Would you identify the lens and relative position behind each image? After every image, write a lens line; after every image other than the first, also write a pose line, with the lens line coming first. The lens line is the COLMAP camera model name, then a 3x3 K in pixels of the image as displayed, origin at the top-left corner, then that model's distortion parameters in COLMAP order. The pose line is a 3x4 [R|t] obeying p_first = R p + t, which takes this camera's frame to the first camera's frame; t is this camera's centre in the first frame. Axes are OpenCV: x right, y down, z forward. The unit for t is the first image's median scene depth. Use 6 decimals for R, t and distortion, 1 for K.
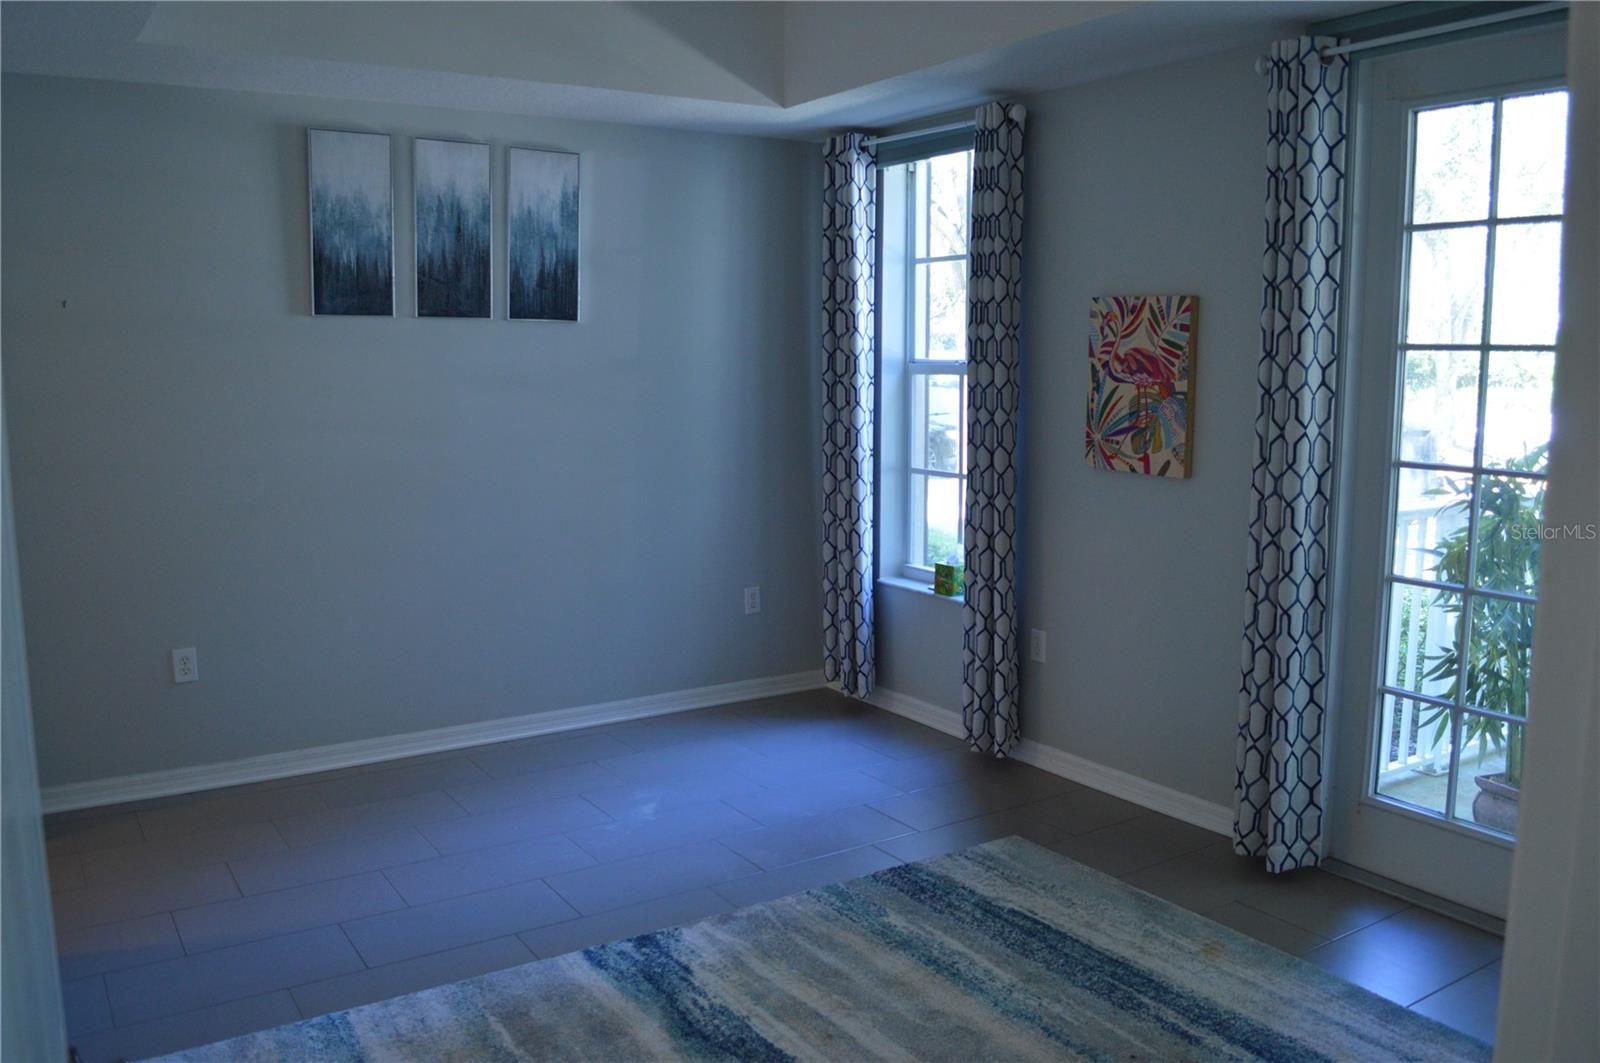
lens RADIAL K [[1271.3, 0, 804.8], [0, 1271.3, 530.5], [0, 0, 1]] dist [-0.079821, 0.009928]
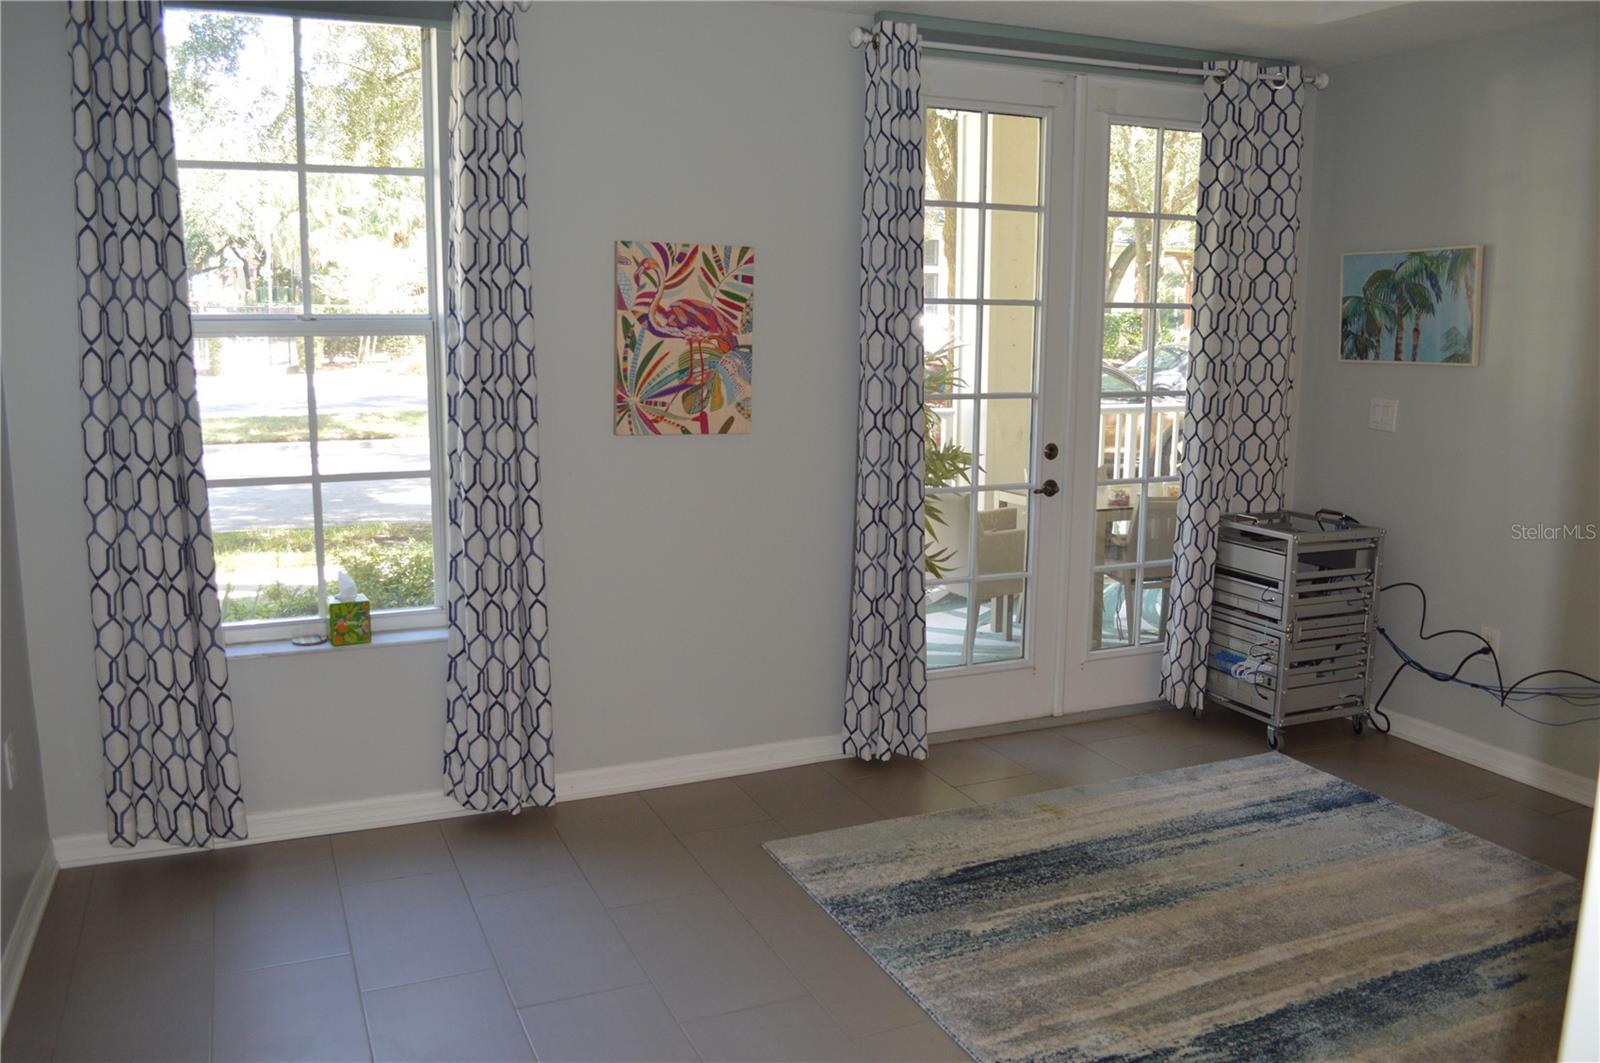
lens RADIAL K [[1271.3, 0, 805.6], [0, 1271.3, 529.6], [0, 0, 1]] dist [-0.079821, 0.009928]
pose [[0.170793, -0.168215, 0.970842, -0.652736], [0.127152, 0.980843, 0.147579, -0.105407], [-0.977068, 0.098239, 0.188910, 0.757243]]
